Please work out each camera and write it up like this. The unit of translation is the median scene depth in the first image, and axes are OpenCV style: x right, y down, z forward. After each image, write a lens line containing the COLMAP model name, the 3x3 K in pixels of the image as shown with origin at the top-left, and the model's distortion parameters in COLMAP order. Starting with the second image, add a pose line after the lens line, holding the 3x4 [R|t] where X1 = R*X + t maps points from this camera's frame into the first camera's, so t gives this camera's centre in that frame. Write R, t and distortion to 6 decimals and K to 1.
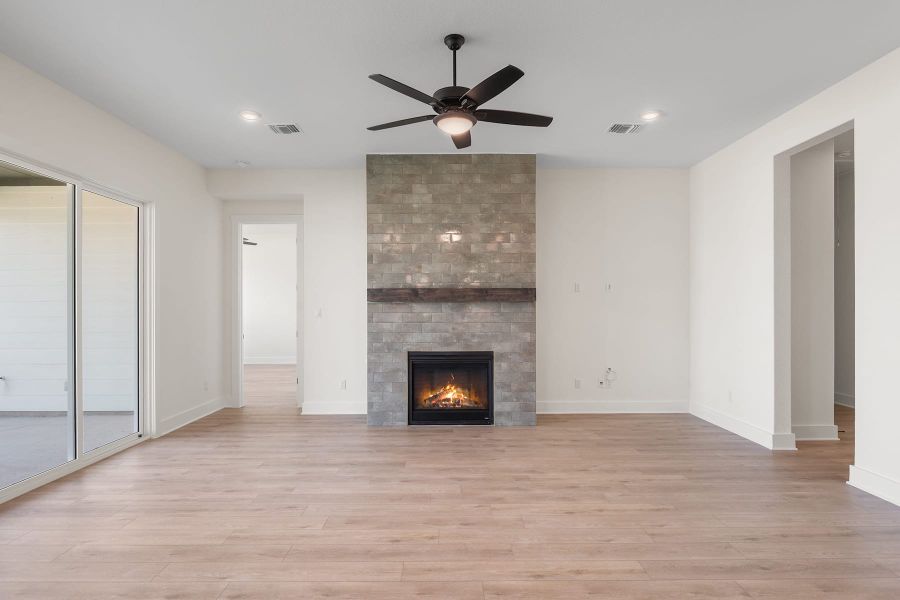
lens RADIAL K [[470.7, 0, 450.4], [0, 470.7, 305.3], [0, 0, 1]] dist [-0.002391, -0.000989]
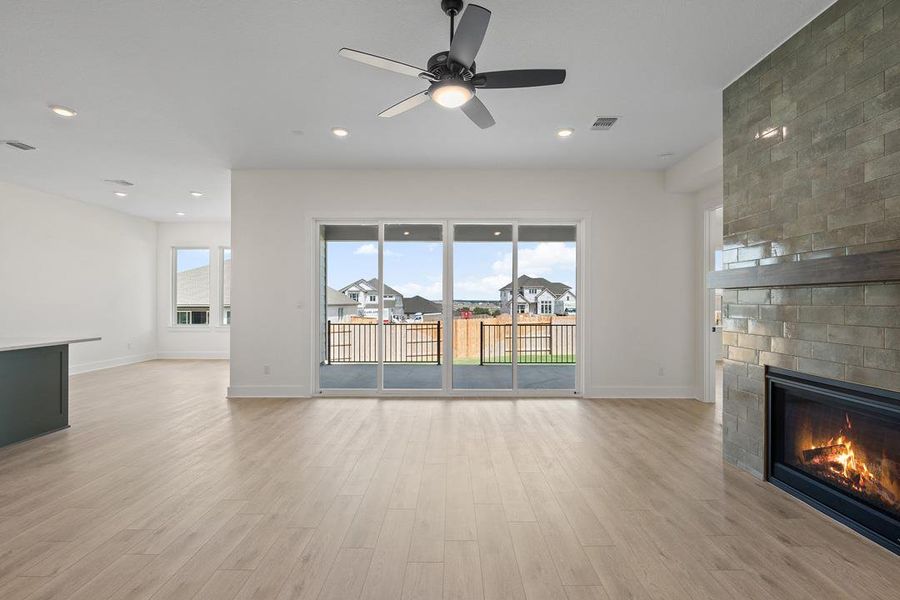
lens RADIAL K [[408.6, 0, 452.6], [0, 408.6, 300.7], [0, 0, 1]] dist [-0.003764, -0.002054]
pose [[-0.001917, 0.000028, -0.999998, 0.465047], [0.000685, 1.000000, 0.000026, 0.009930], [0.999998, -0.000685, -0.001917, 0.575869]]
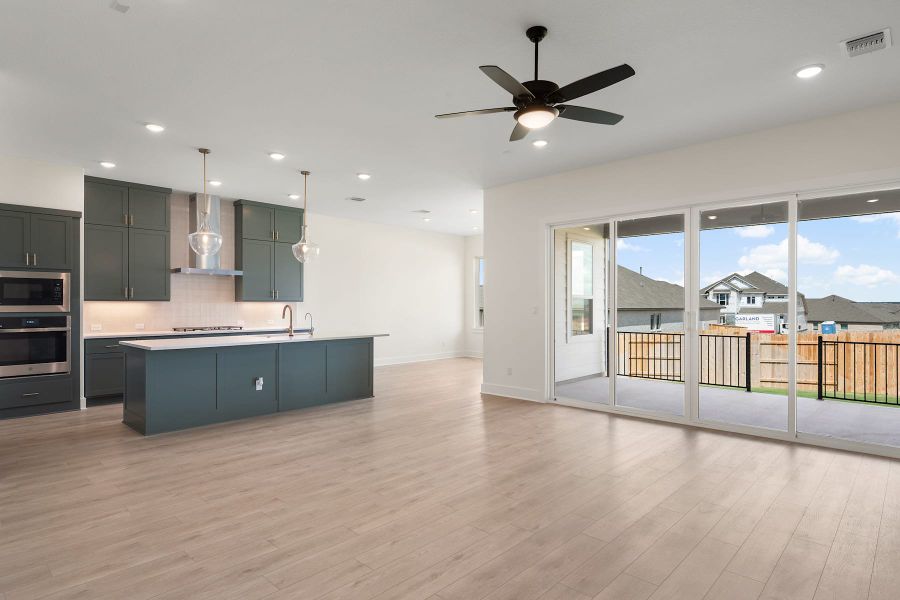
lens RADIAL K [[492.6, 0, 451.5], [0, 492.6, 302.7], [0, 0, 1]] dist [0.000339, 0.000199]
pose [[-0.690044, 0.000541, -0.723767, 0.503092], [0.003851, 0.999988, -0.002924, 0.002525], [0.723757, -0.004805, -0.690038, 0.907204]]
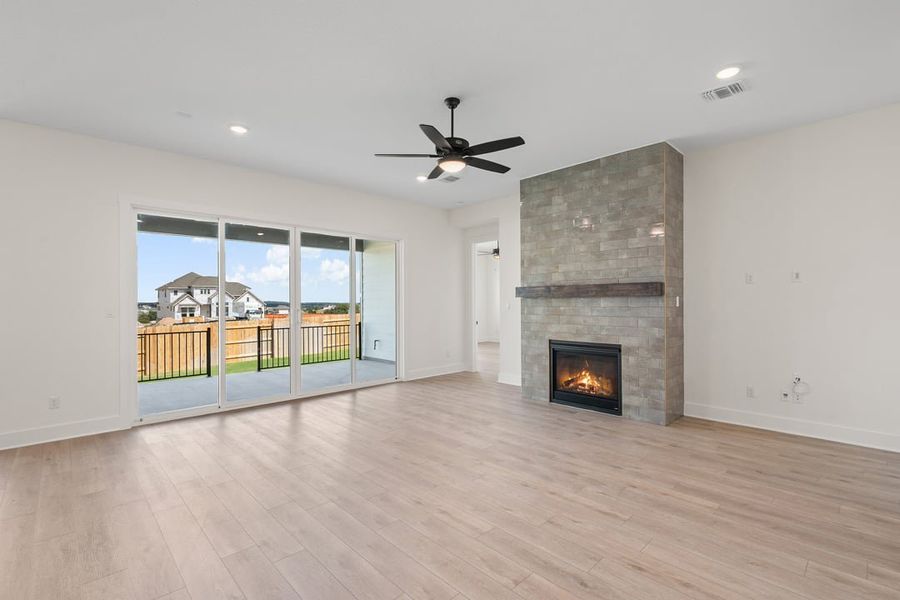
lens RADIAL K [[408.6, 0, 452.6], [0, 408.6, 300.7], [0, 0, 1]] dist [-0.003764, -0.002054]
pose [[0.692927, -0.003437, -0.721000, 0.481065], [0.005157, 0.999987, 0.000189, -0.000460], [0.720990, -0.003849, 0.692935, 0.115879]]
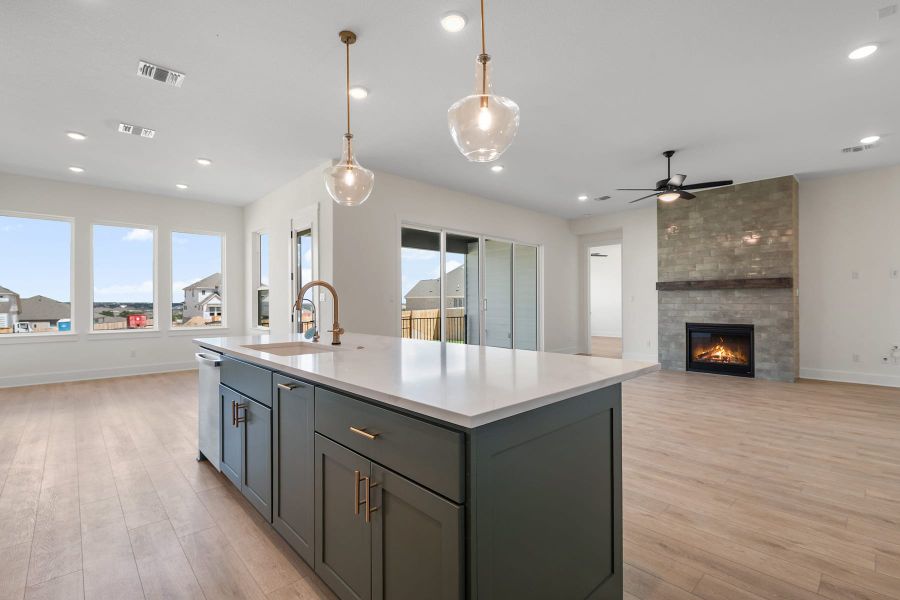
lens RADIAL K [[408.6, 0, 452.6], [0, 408.6, 300.7], [0, 0, 1]] dist [-0.003764, -0.002054]
pose [[0.684608, -0.003901, -0.728901, 0.357438], [0.003836, 0.999991, -0.001749, 0.026544], [0.728902, -0.001599, 0.684617, -0.459956]]
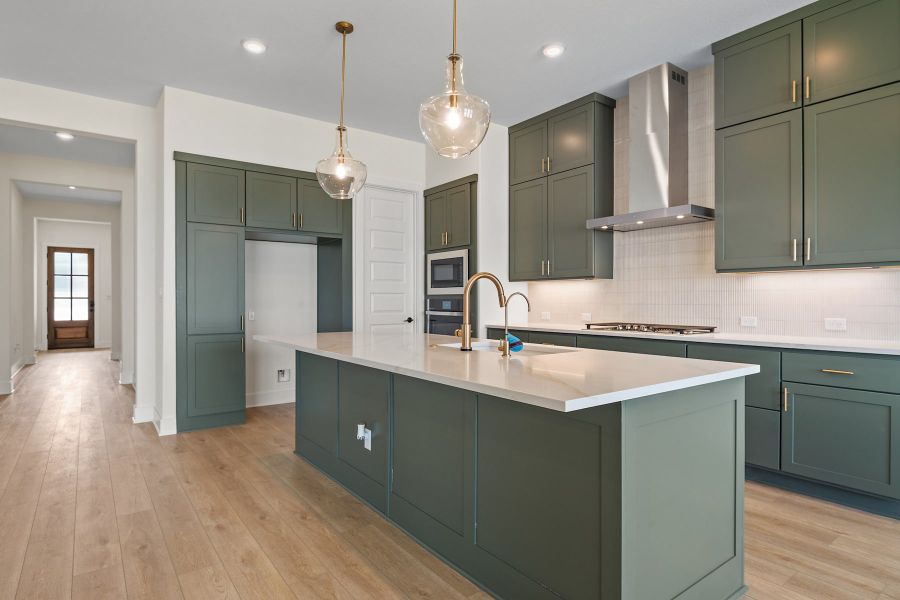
lens RADIAL K [[492.6, 0, 451.5], [0, 492.6, 302.7], [0, 0, 1]] dist [0.000339, 0.000199]
pose [[-0.592558, -0.001712, 0.805526, -0.487064], [0.000542, 0.999997, 0.002524, 0.031170], [-0.805527, 0.001932, -0.592556, 0.078168]]
